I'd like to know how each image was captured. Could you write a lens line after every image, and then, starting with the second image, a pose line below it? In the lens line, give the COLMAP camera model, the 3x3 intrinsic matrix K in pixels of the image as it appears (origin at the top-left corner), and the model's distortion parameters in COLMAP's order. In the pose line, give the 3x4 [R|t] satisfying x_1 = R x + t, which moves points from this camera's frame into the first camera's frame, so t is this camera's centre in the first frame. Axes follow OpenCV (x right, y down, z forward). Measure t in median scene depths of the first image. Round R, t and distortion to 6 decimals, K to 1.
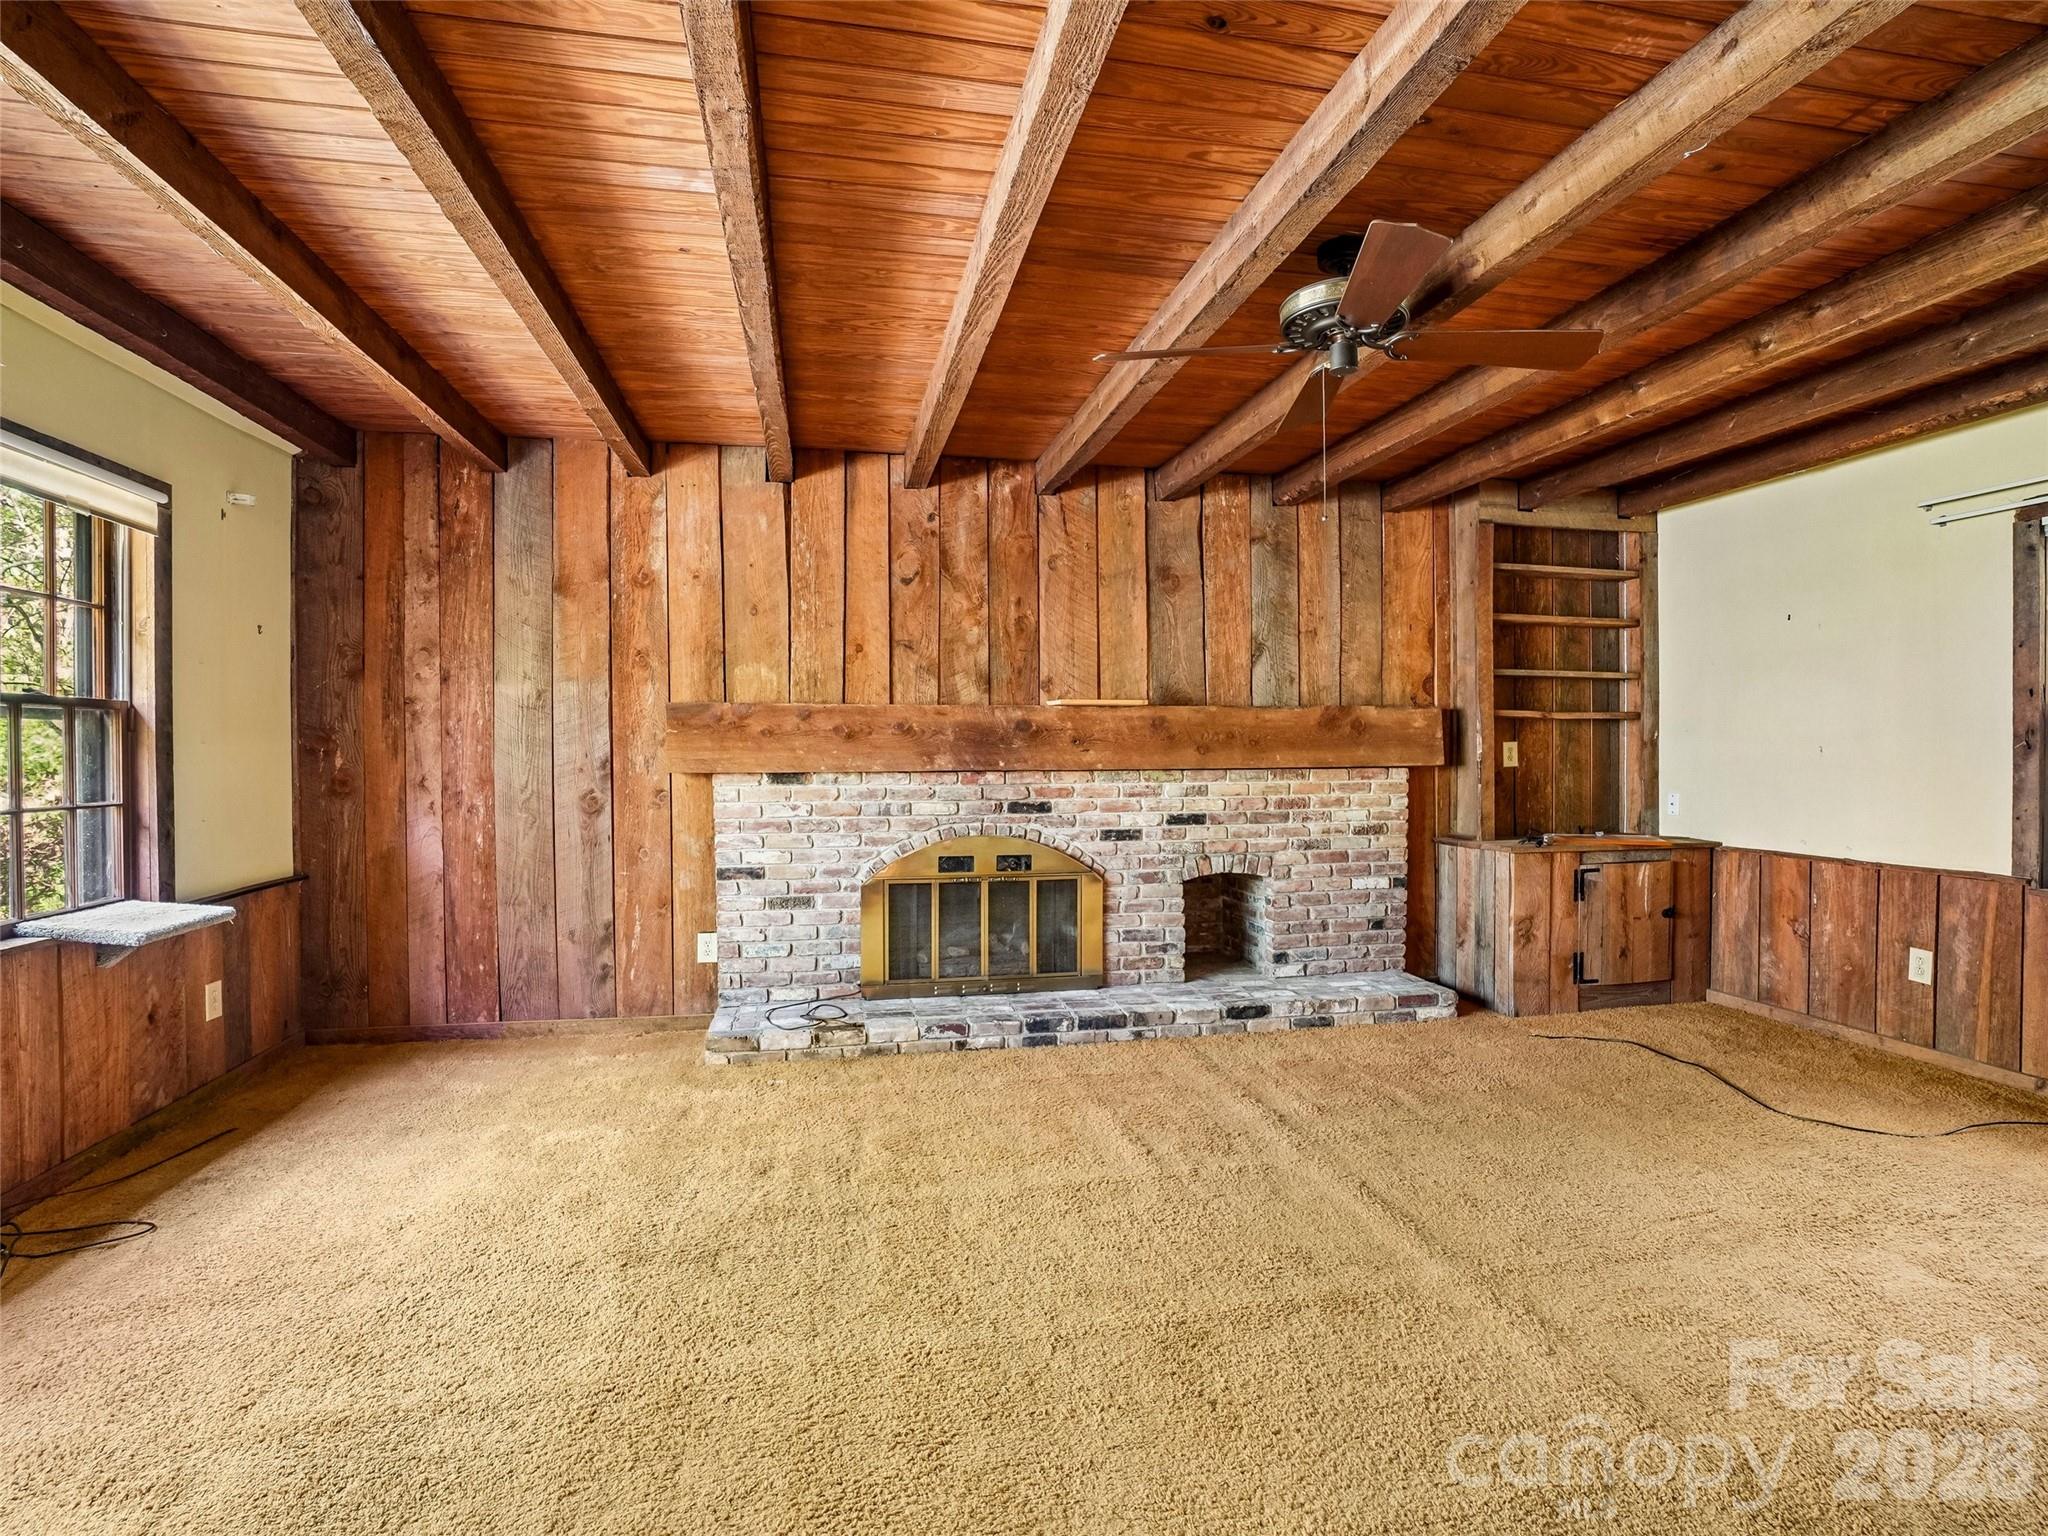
lens RADIAL K [[1016.0, 0, 1017.9], [0, 1016.0, 741.8], [0, 0, 1]] dist [-0.061795, 0.022131]
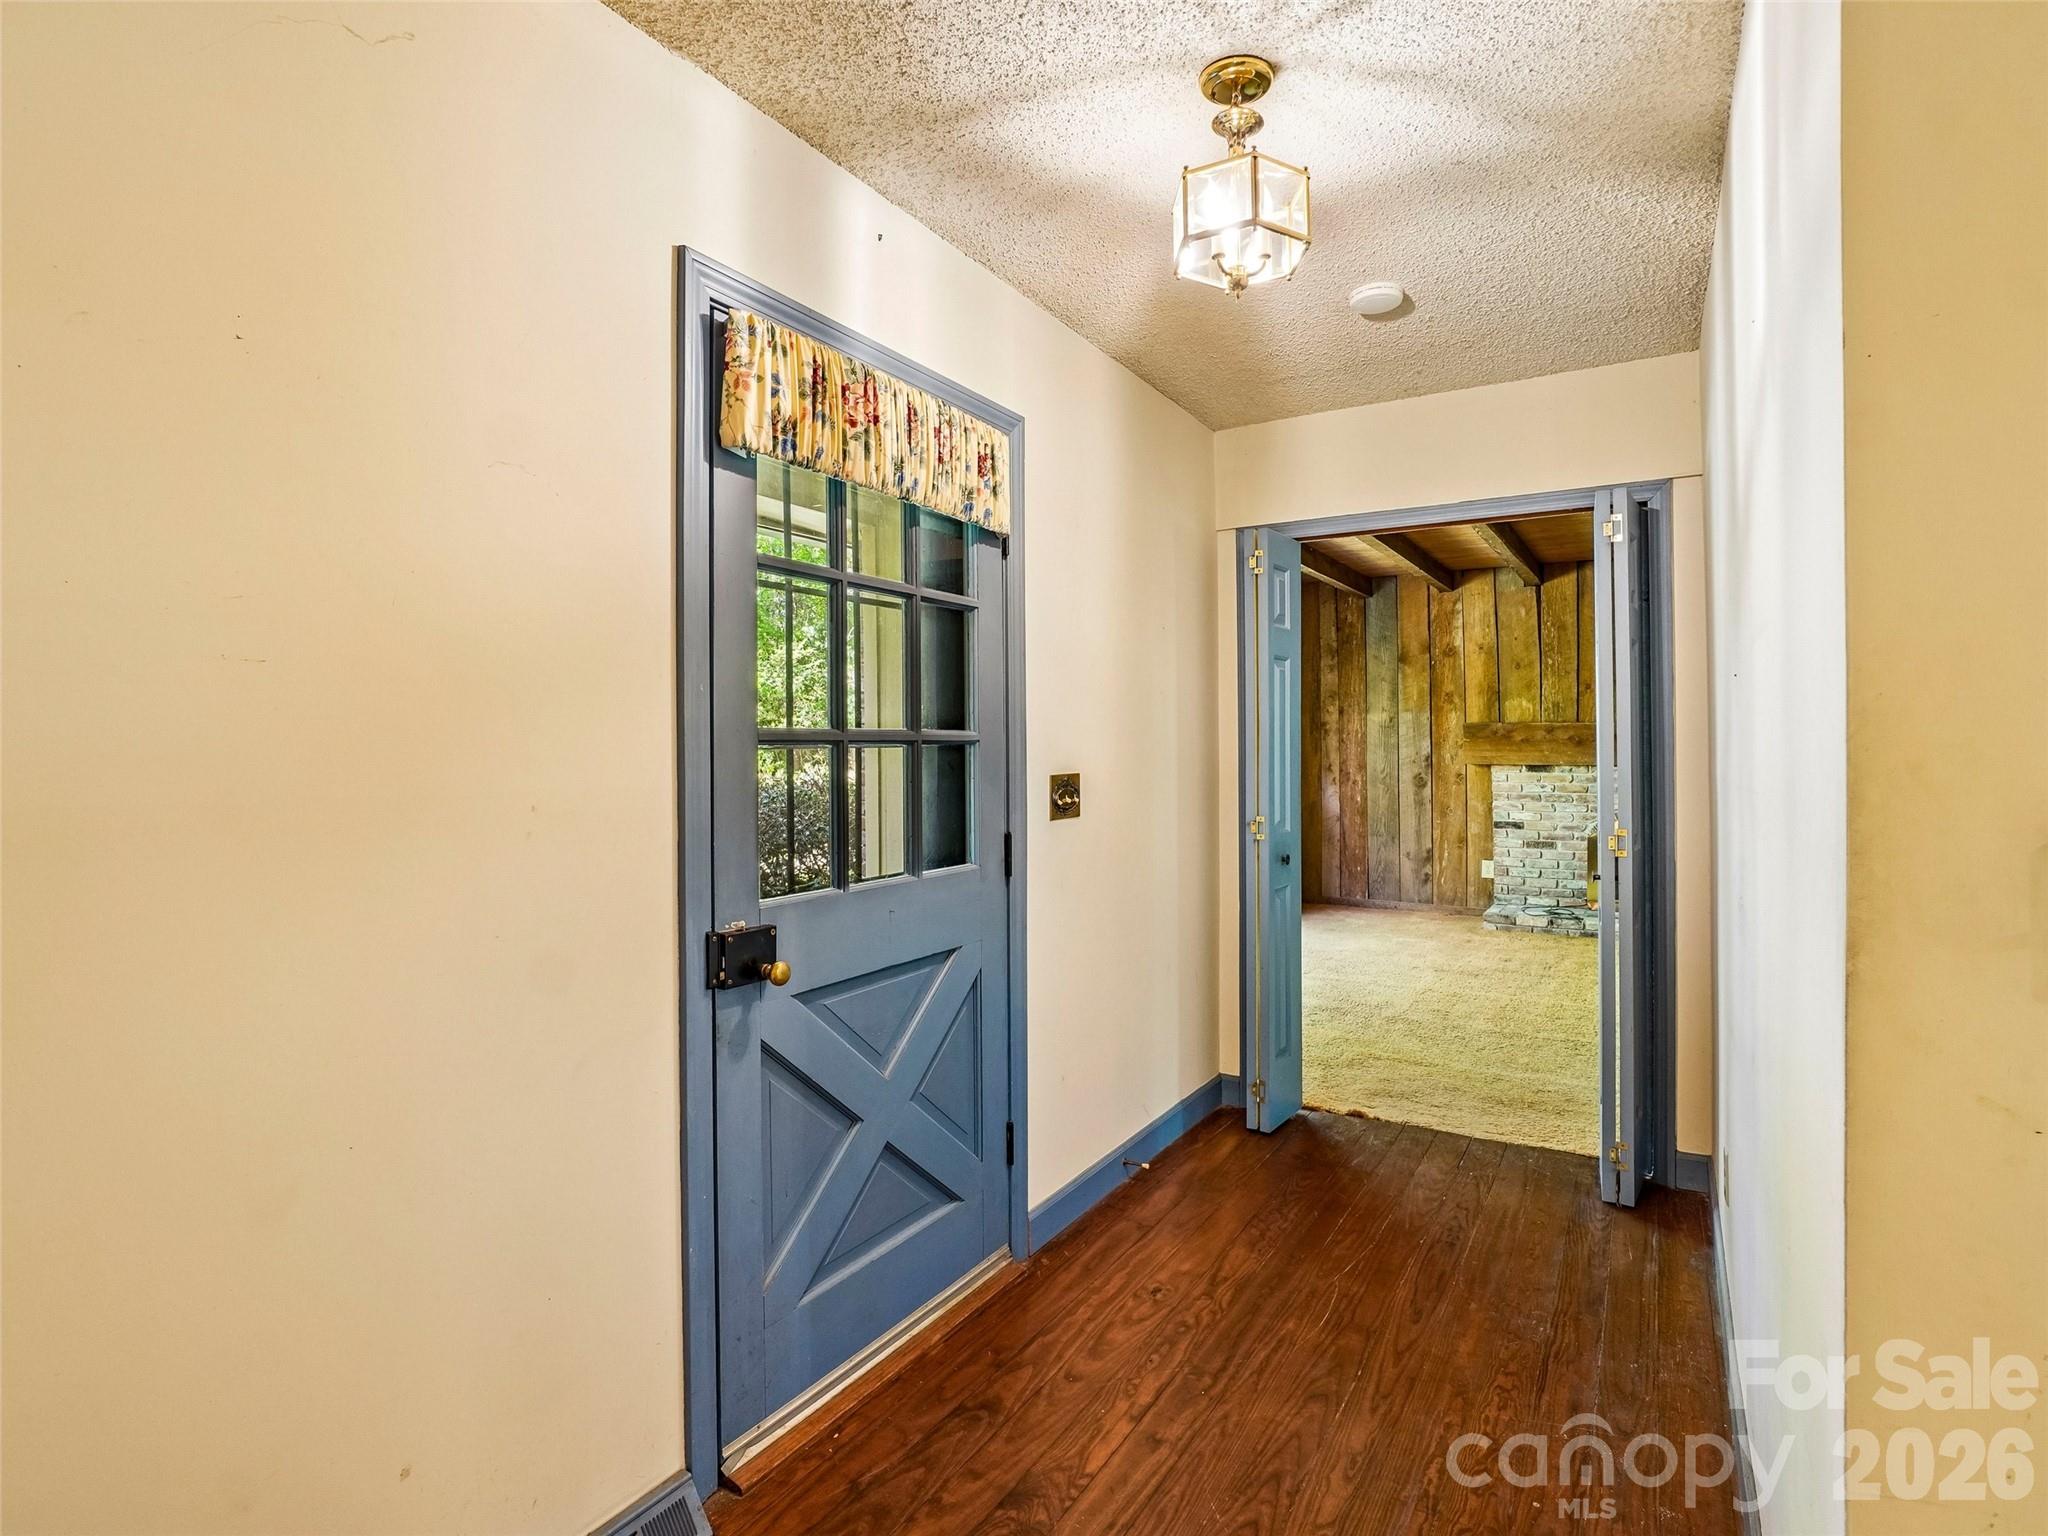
lens RADIAL K [[1016.0, 0, 1017.9], [0, 1016.0, 741.8], [0, 0, 1]] dist [-0.061795, 0.022131]
pose [[0.721989, 0.001046, -0.691904, 0.287438], [0.002252, 0.999990, 0.003861, -0.015566], [0.691901, -0.004345, 0.721979, -0.760175]]
